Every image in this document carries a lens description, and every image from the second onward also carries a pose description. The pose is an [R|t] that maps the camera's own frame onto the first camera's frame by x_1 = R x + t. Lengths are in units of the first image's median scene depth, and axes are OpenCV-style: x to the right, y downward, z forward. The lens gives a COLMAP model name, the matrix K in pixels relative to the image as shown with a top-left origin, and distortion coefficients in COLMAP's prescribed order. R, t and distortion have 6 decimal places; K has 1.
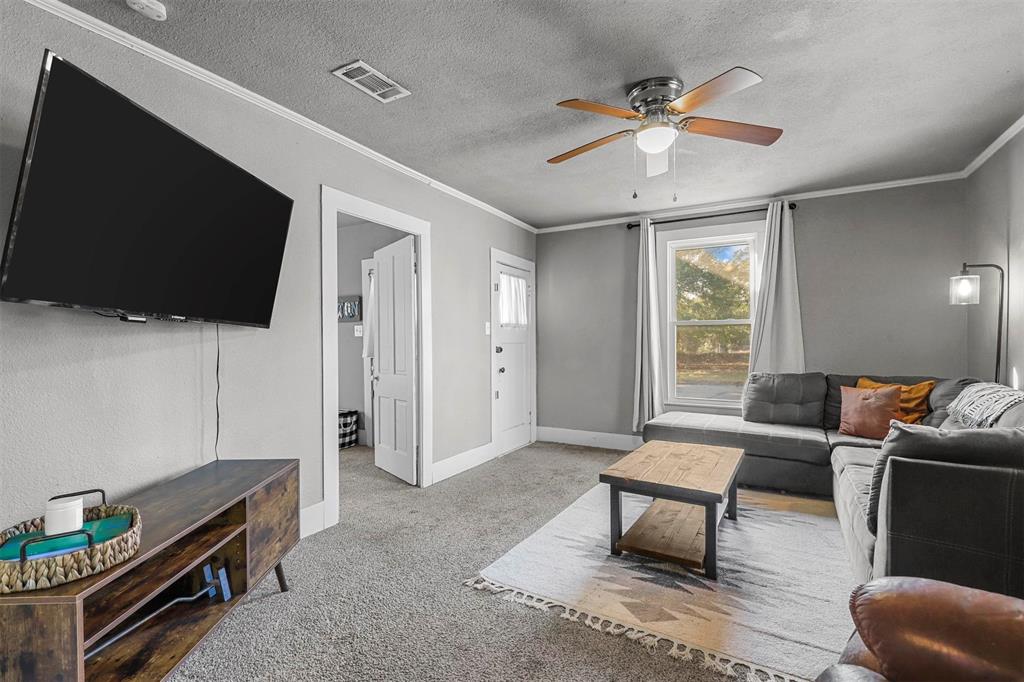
lens RADIAL K [[459.1, 0, 511.9], [0, 459.1, 343.1], [0, 0, 1]] dist [0.000074, -0.000186]
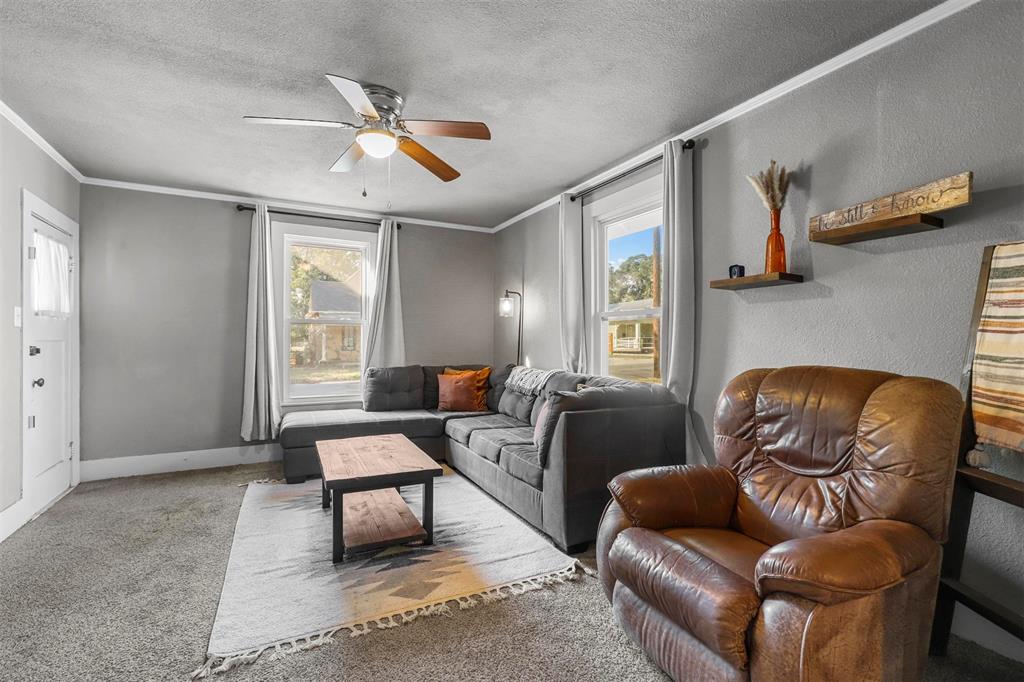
lens RADIAL K [[459.1, 0, 511.1], [0, 459.1, 339.6], [0, 0, 1]] dist [0.000074, -0.000186]
pose [[0.544844, 0.005573, 0.838519, -0.314041], [-0.000804, 0.999981, -0.006124, 0.003287], [-0.838537, 0.002662, 0.544838, 0.146029]]
